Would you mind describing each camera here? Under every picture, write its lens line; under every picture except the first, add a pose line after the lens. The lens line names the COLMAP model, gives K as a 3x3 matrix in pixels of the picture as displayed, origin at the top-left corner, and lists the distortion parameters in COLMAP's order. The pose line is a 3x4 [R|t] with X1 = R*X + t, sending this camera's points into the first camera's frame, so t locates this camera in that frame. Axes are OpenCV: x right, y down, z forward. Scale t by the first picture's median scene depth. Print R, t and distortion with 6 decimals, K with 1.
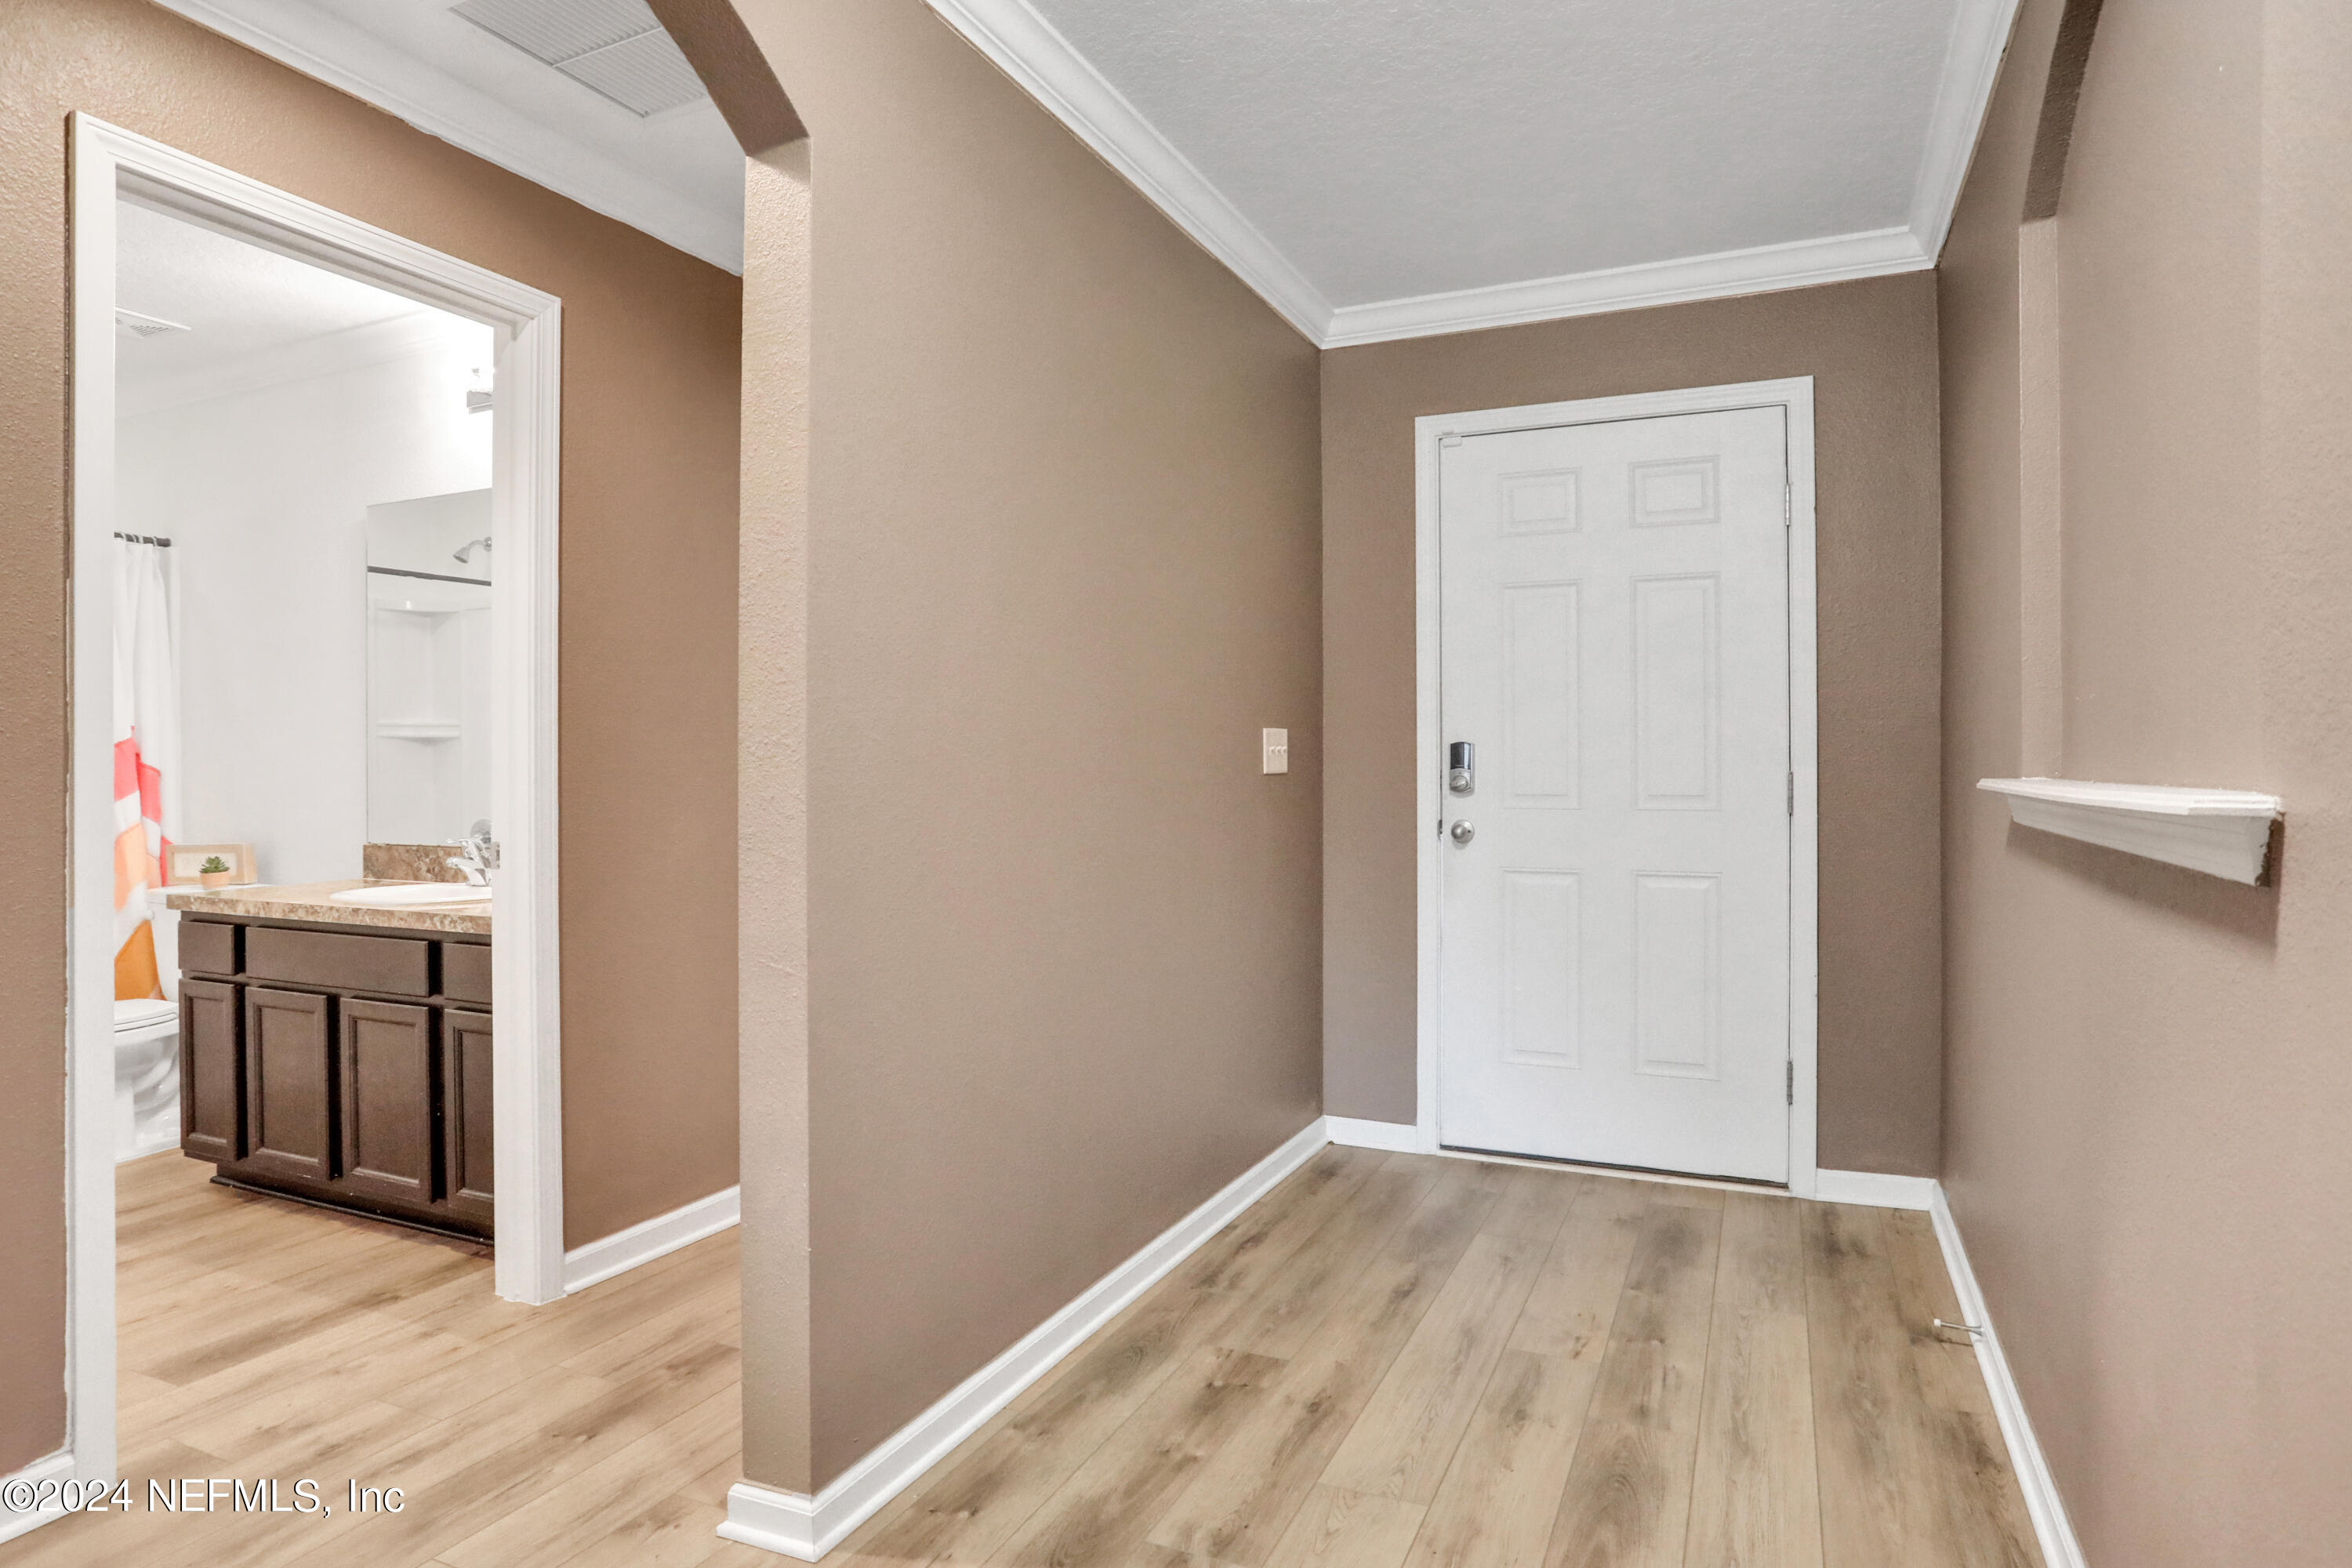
lens RADIAL K [[1308.6, 0, 1148.4], [0, 1308.6, 776.4], [0, 0, 1]] dist [-0.093174, 0.057669]
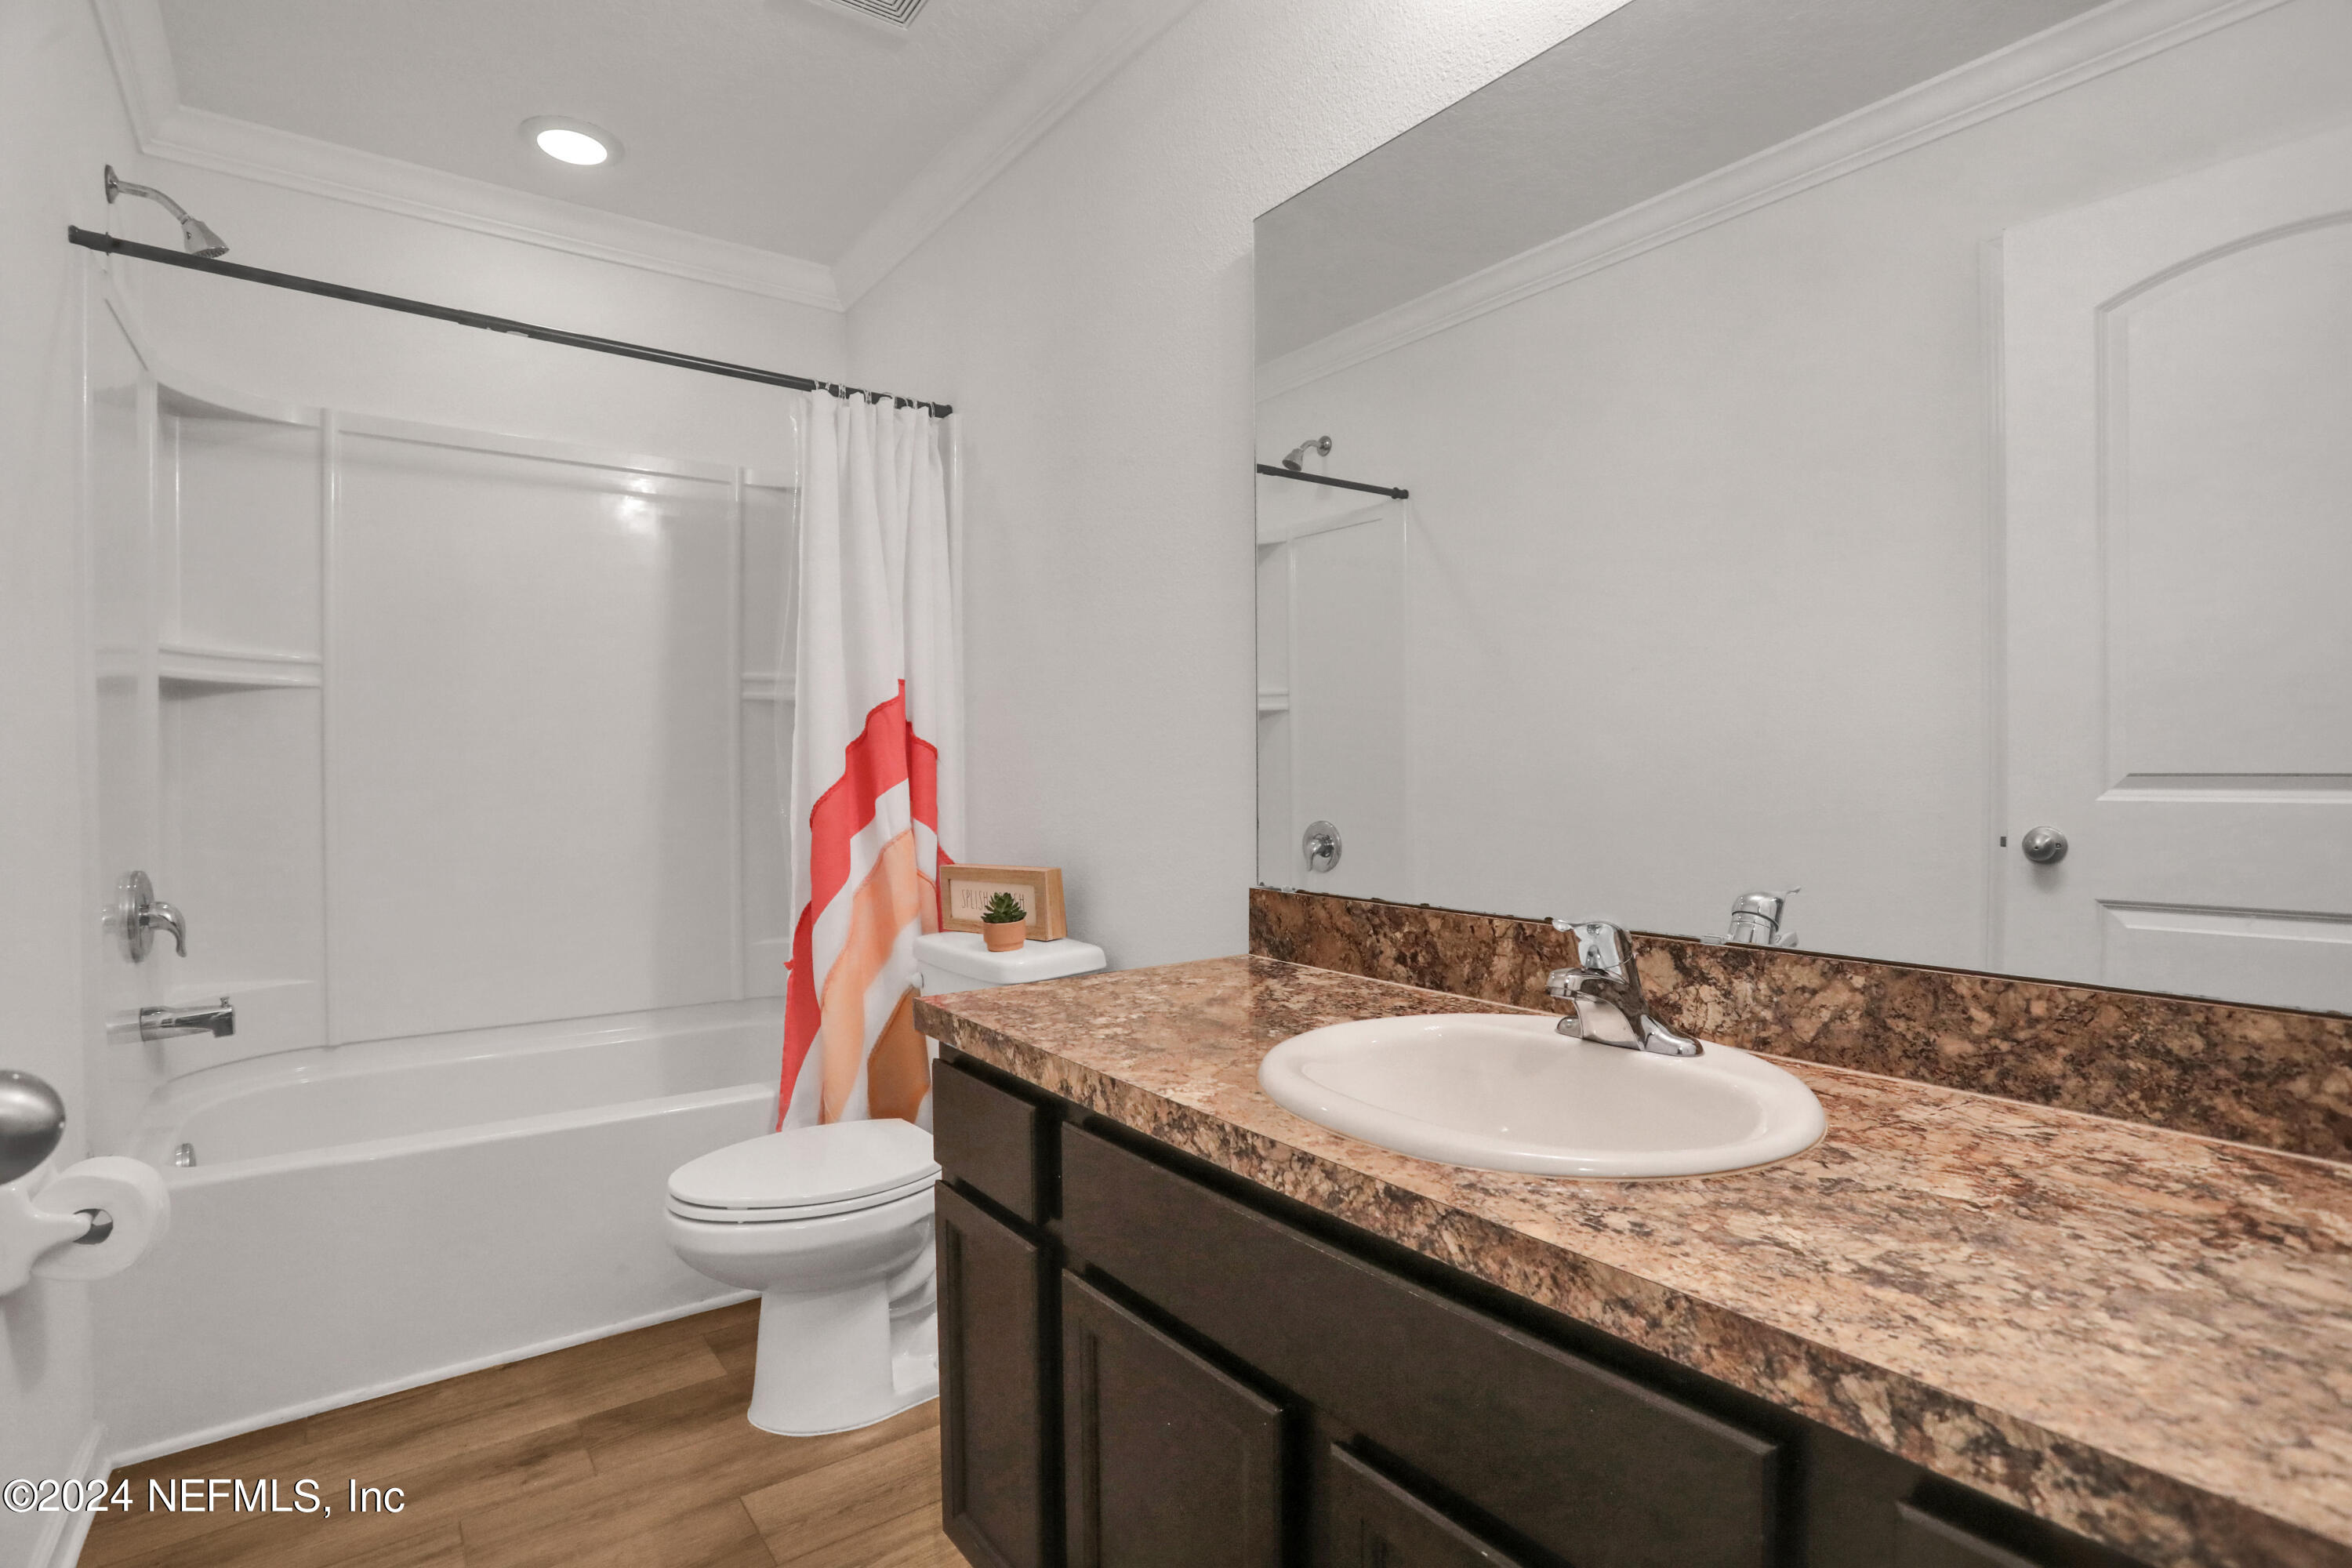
lens RADIAL K [[1138.2, 0, 1162.9], [0, 1138.2, 773.6], [0, 0, 1]] dist [-0.079405, 0.035456]
pose [[0.874632, 0.002175, -0.484783, -0.428855], [-0.000532, 0.999994, 0.003525, 0.006491], [0.484788, -0.002825, 0.874627, 0.588879]]
